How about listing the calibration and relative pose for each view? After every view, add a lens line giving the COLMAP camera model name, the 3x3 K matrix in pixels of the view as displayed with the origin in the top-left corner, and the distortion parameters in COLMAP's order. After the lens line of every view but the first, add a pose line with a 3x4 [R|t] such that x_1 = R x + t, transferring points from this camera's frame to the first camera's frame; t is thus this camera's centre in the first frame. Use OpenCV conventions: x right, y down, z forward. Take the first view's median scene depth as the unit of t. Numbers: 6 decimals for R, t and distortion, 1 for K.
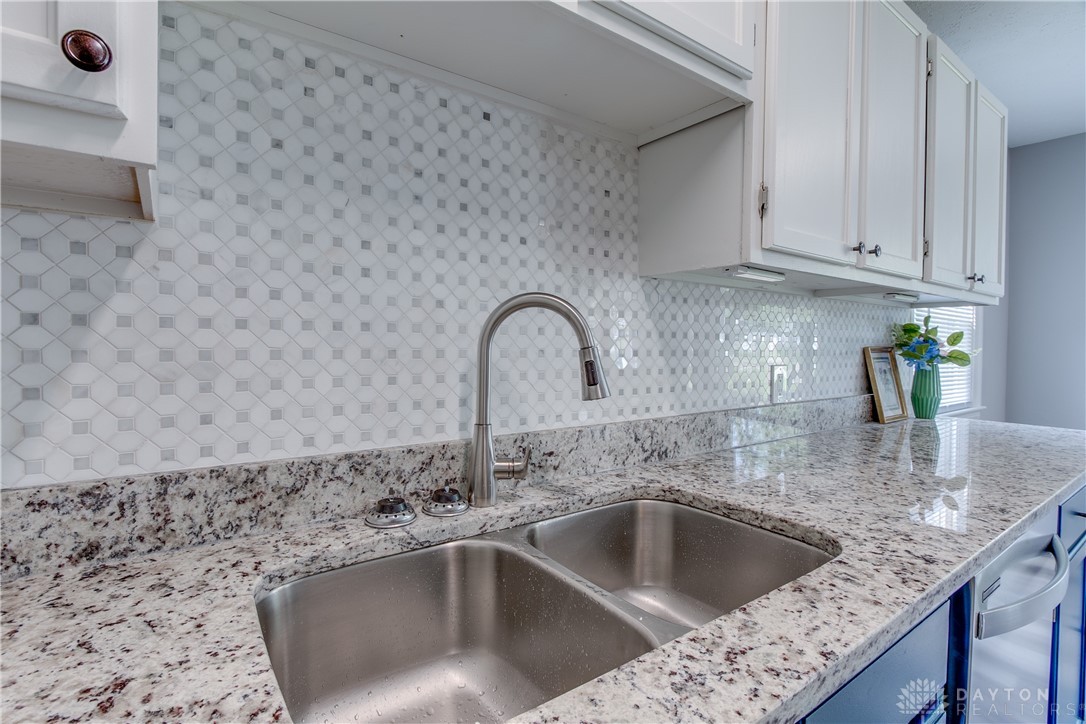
lens RADIAL K [[510.8, 0, 534.5], [0, 510.8, 354.4], [0, 0, 1]] dist [-0.017001, 0.001436]
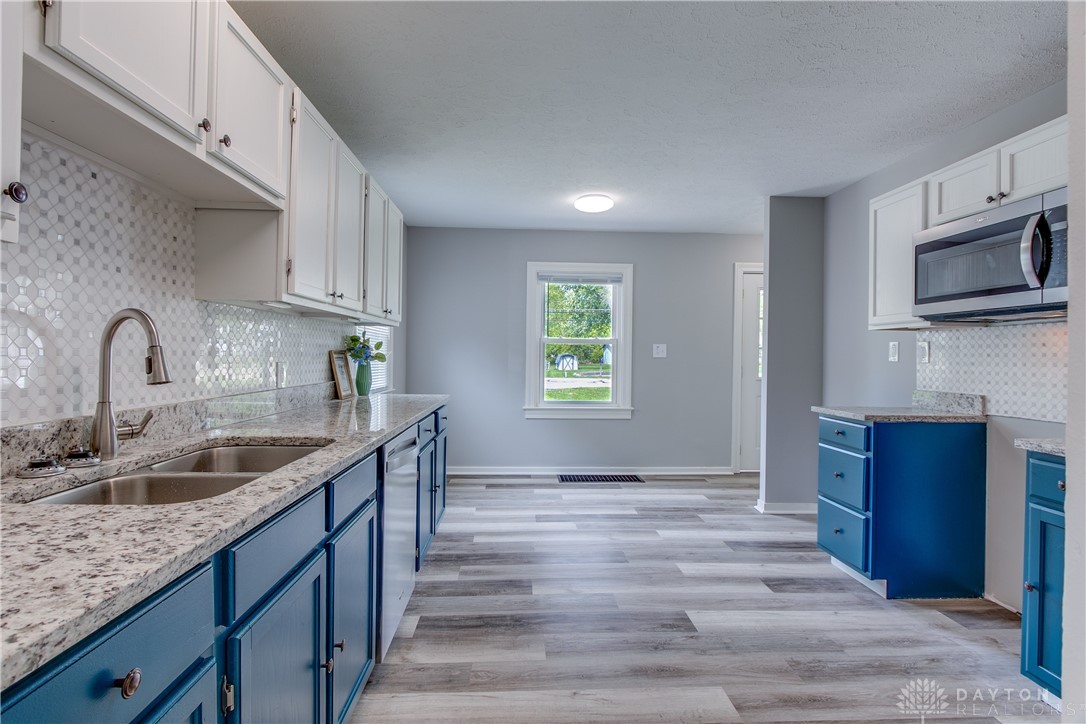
lens RADIAL K [[510.8, 0, 535.6], [0, 510.8, 356.4], [0, 0, 1]] dist [-0.017001, 0.001436]
pose [[0.548911, -0.003553, 0.835873, -0.579977], [0.007914, 0.999968, -0.000946, 0.019439], [-0.835843, 0.007134, 0.548922, -0.715121]]
